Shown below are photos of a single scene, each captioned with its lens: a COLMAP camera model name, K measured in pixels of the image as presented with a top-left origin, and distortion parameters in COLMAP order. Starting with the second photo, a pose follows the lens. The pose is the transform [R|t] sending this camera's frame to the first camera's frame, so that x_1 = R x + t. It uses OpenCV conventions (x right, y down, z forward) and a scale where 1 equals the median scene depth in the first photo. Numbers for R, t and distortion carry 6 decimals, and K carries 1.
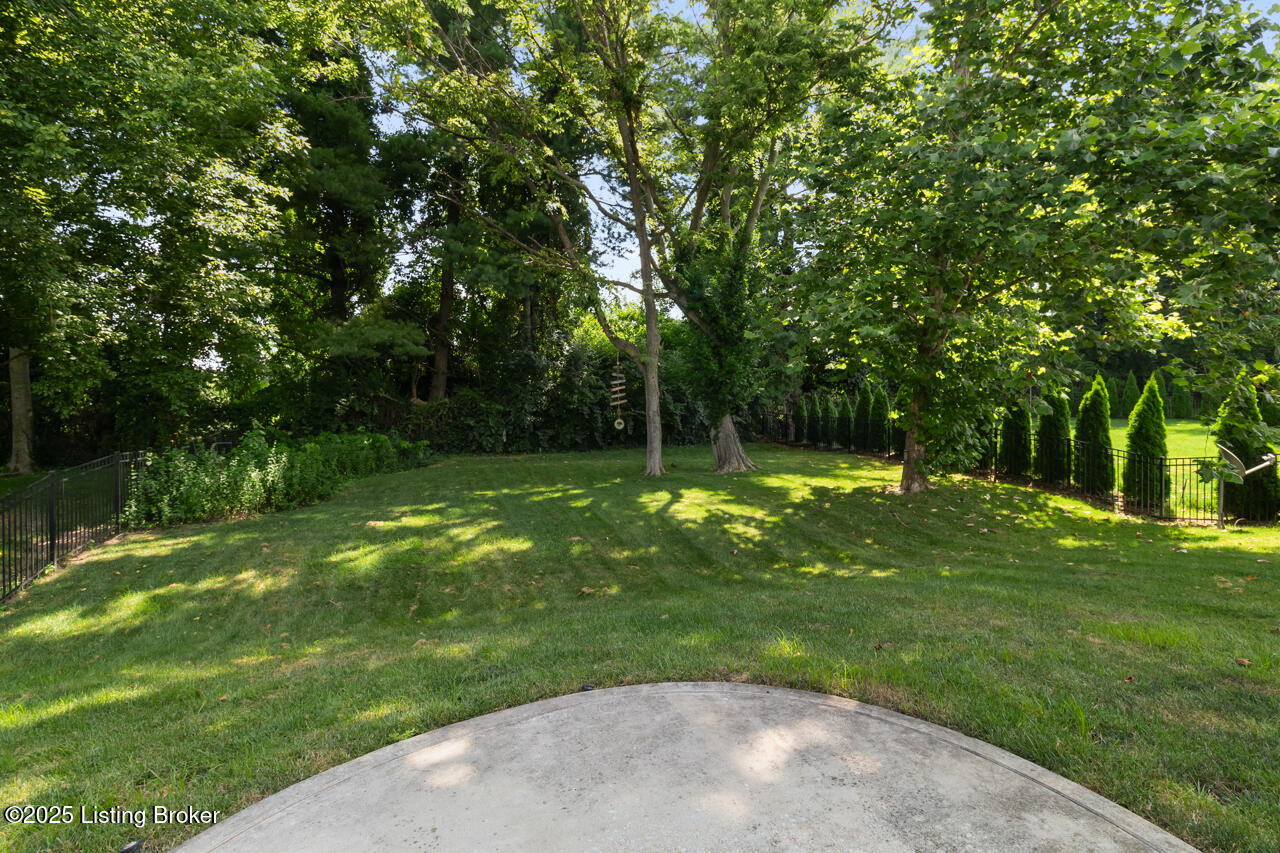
lens RADIAL K [[628.8, 0, 662.6], [0, 628.8, 408.9], [0, 0, 1]] dist [-0.001026, 0.000674]
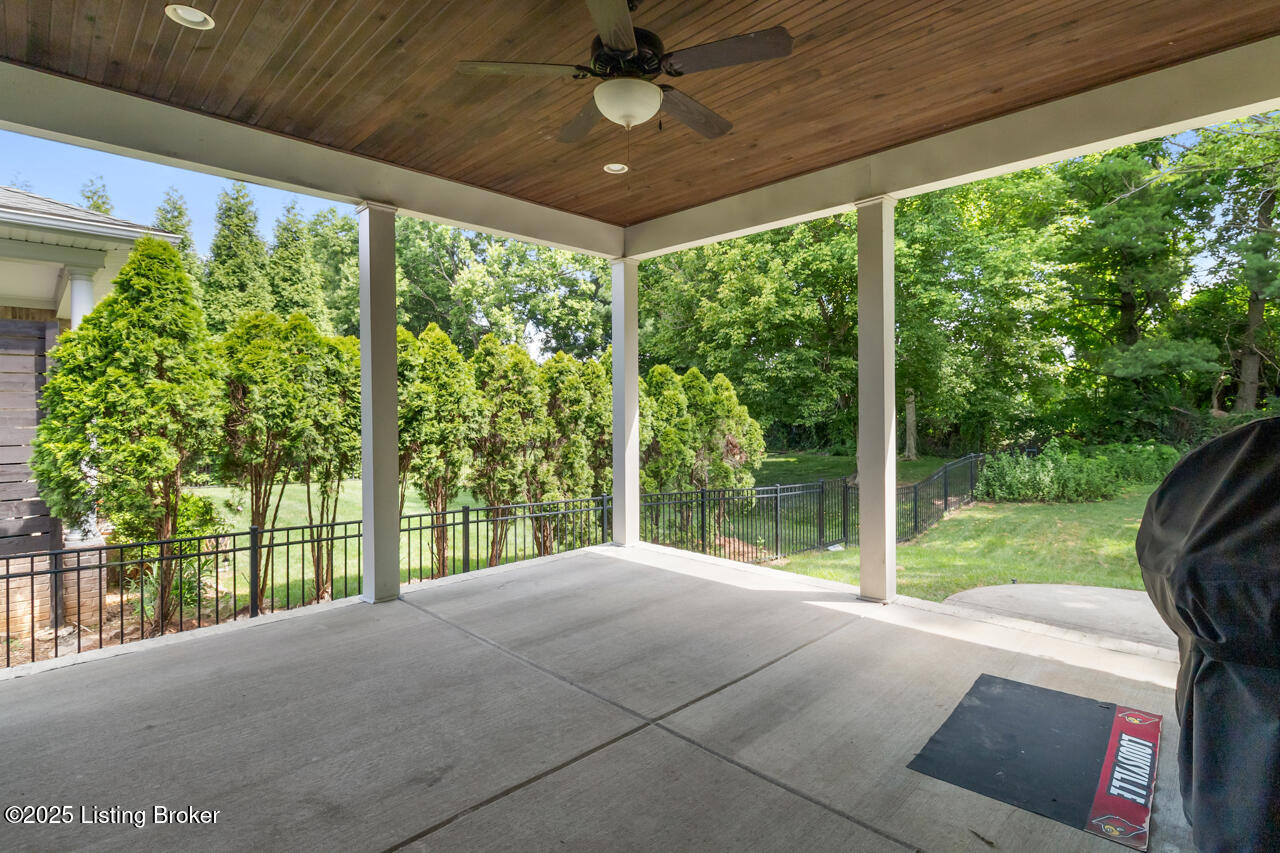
lens RADIAL K [[628.8, 0, 662.6], [0, 628.8, 408.9], [0, 0, 1]] dist [-0.001026, 0.000674]
pose [[0.422819, -0.001316, -0.906213, 0.148550], [0.005283, 0.999986, 0.001012, -0.027159], [0.906199, -0.005215, 0.422820, -0.221467]]
